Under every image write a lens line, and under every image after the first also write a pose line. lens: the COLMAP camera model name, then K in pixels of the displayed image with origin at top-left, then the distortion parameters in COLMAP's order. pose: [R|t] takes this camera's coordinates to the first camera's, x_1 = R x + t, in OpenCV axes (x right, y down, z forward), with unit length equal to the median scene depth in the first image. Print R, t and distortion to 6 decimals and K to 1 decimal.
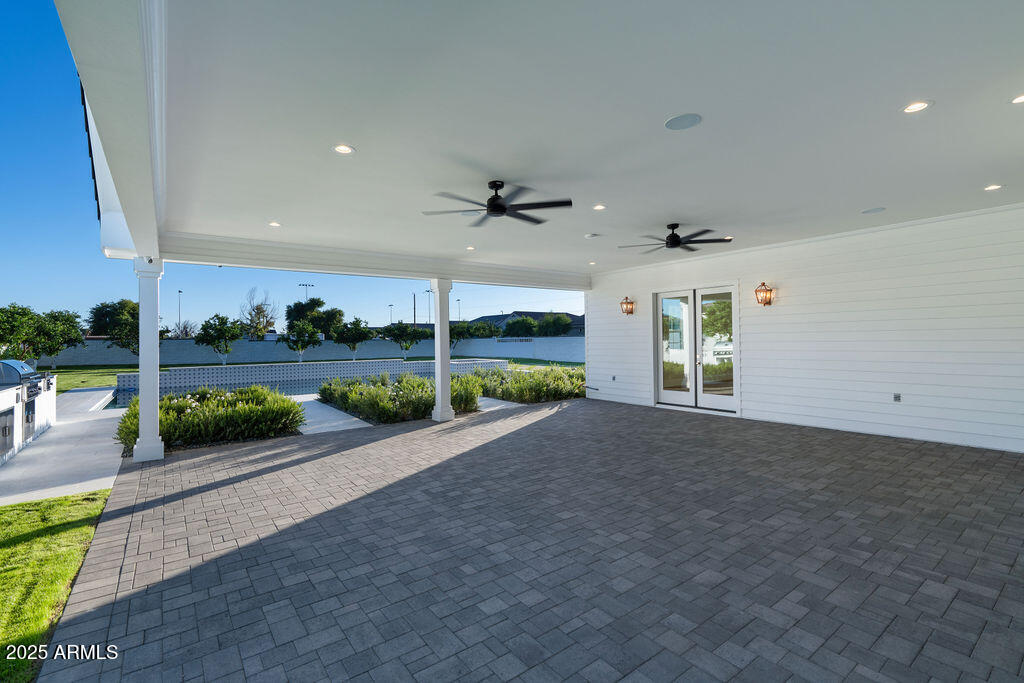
lens RADIAL K [[463.2, 0, 512.6], [0, 463.2, 334.0], [0, 0, 1]] dist [-0.001005, -0.000112]
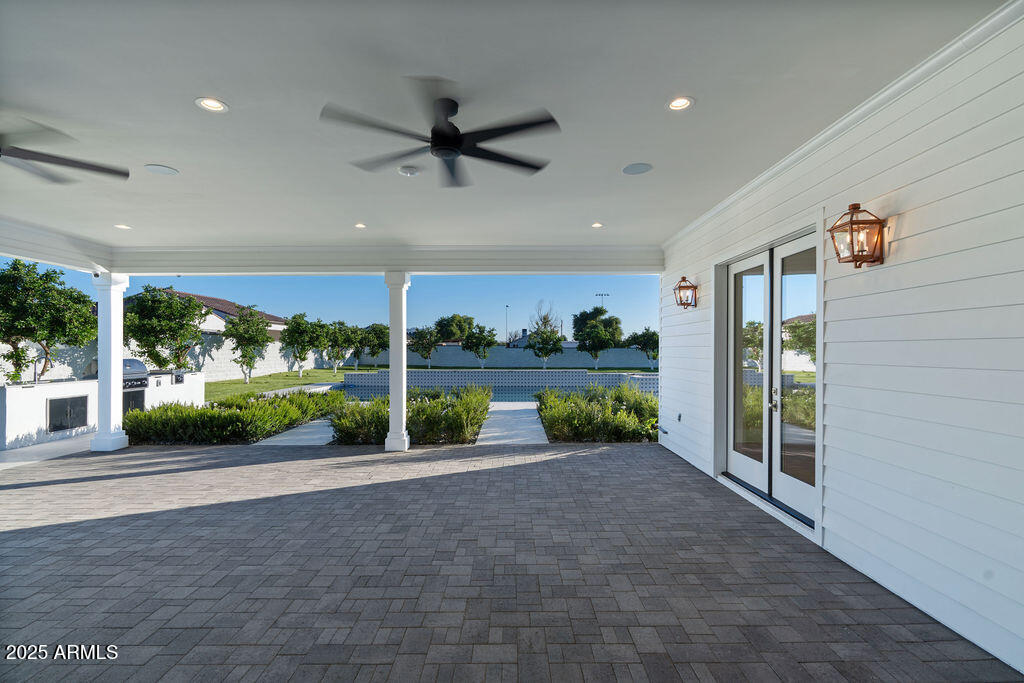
lens RADIAL K [[472.7, 0, 509.3], [0, 472.7, 338.7], [0, 0, 1]] dist [0.000515, 0.000395]
pose [[0.795437, -0.000147, -0.606037, 0.441249], [-0.004531, 0.999971, -0.006189, 0.000317], [0.606020, 0.007669, 0.795413, 0.422697]]
